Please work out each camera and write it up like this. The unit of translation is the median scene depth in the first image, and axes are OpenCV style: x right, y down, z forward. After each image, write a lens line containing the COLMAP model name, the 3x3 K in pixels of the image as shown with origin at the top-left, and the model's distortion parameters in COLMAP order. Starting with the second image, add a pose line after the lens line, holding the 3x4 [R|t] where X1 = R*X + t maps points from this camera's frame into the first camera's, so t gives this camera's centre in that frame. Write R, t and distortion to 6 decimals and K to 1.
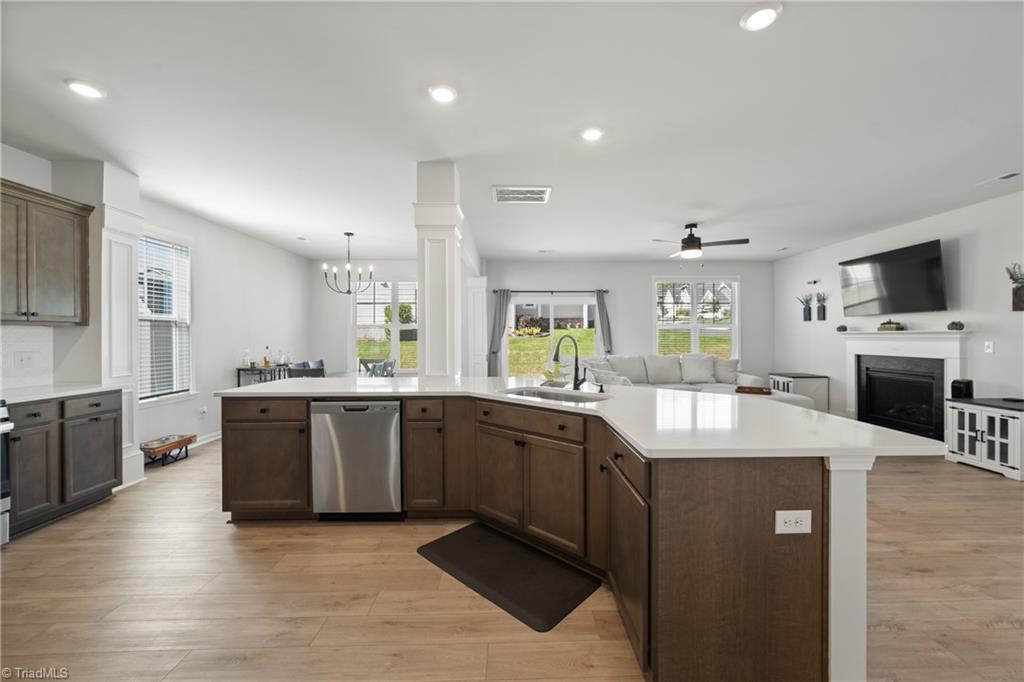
lens RADIAL K [[393.2, 0, 520.2], [0, 393.2, 337.4], [0, 0, 1]] dist [-0.004930, 0.000241]
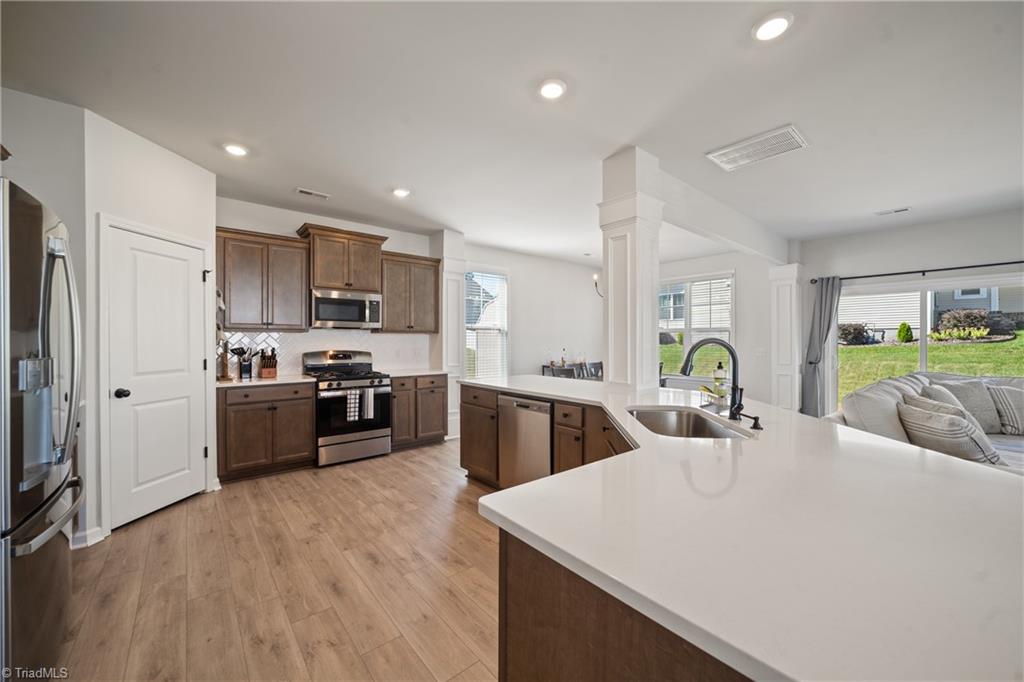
lens RADIAL K [[391.7, 0, 522.9], [0, 391.7, 342.8], [0, 0, 1]] dist [-0.020176, 0.006109]
pose [[0.634690, 0.008011, -0.772725, 0.359407], [-0.005664, 0.999968, 0.005715, -0.001371], [0.772746, 0.000749, 0.634715, 0.241298]]
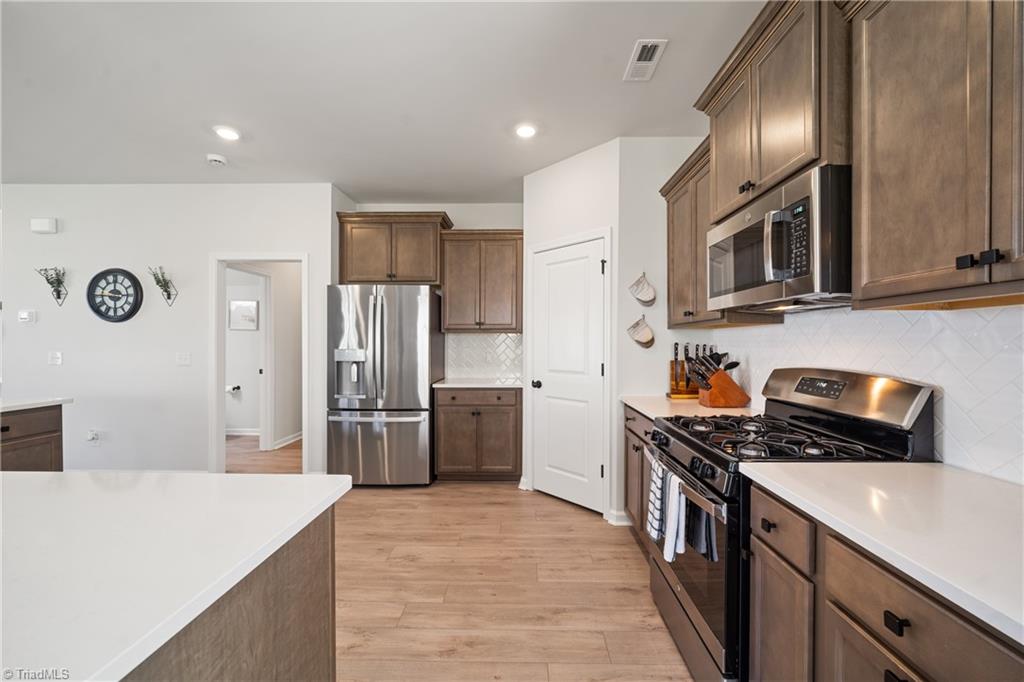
lens RADIAL K [[395.2, 0, 519.5], [0, 395.2, 344.7], [0, 0, 1]] dist [-0.003263, 0.000123]
pose [[-0.999137, 0.002858, 0.041441, -0.788383], [0.003240, 0.999953, 0.009168, 0.001071], [-0.041413, 0.009294, -0.999099, 1.133953]]
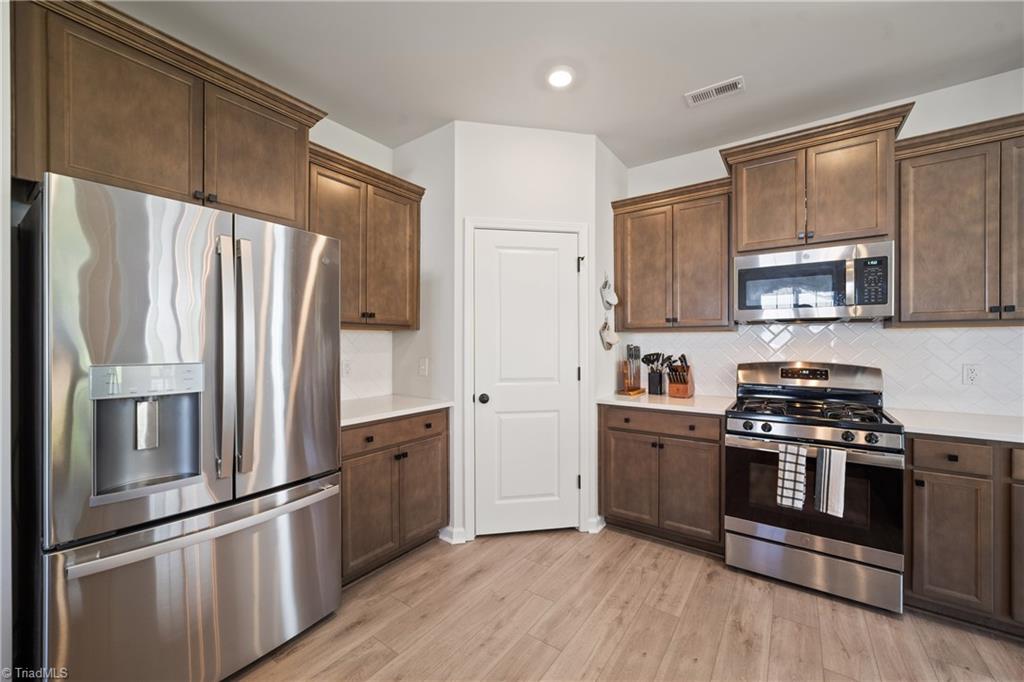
lens RADIAL K [[391.6, 0, 519.8], [0, 391.6, 344.3], [0, 0, 1]] dist [-0.018536, 0.006078]
pose [[-0.595065, 0.004004, -0.803668, -0.202084], [-0.001603, 0.999980, 0.006169, -0.001128], [0.803676, 0.004959, -0.595046, 0.631173]]
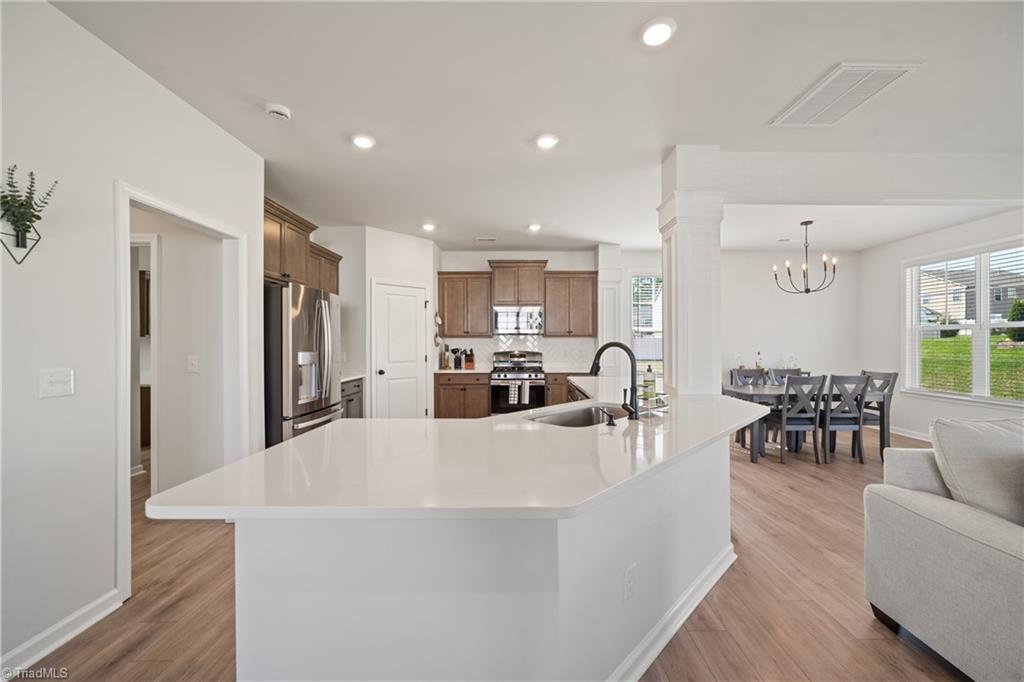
lens RADIAL K [[393.4, 0, 518.8], [0, 393.4, 340.4], [0, 0, 1]] dist [-0.006064, 0.000215]
pose [[-0.024646, -0.003093, -0.999691, 0.721908], [-0.001596, 0.999994, -0.003055, -0.006939], [0.999695, 0.001520, -0.024651, 0.676184]]
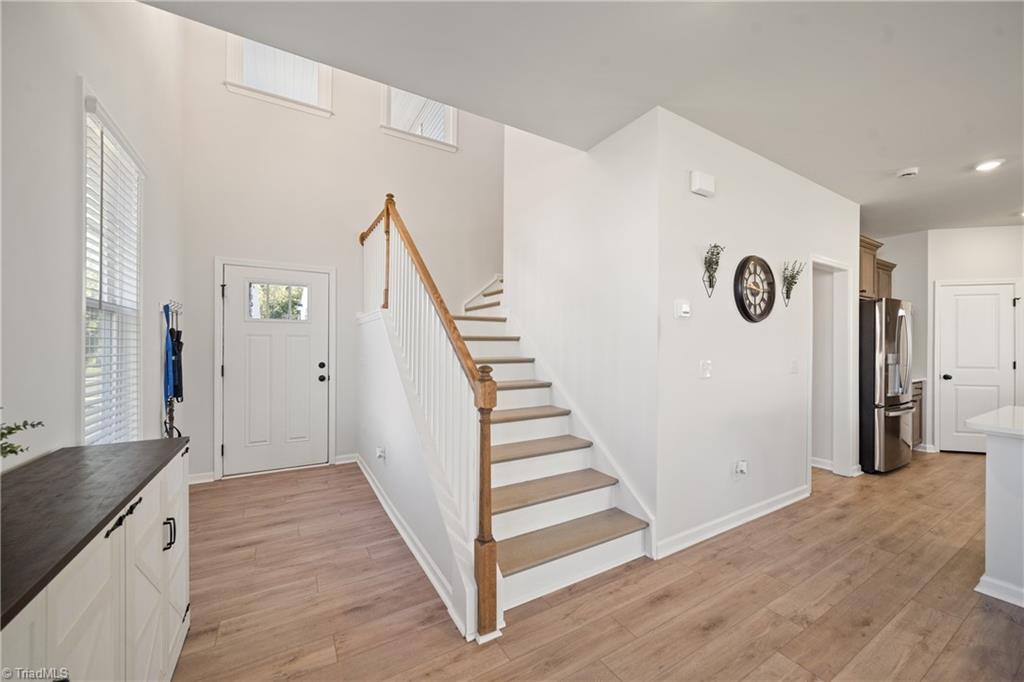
lens RADIAL K [[391.6, 0, 519.8], [0, 391.6, 344.3], [0, 0, 1]] dist [-0.018536, 0.006078]
pose [[-0.868840, -0.002492, -0.495087, 1.322385], [-0.005505, 0.999974, 0.004626, -0.007600], [0.495063, 0.006744, -0.868831, 0.570789]]
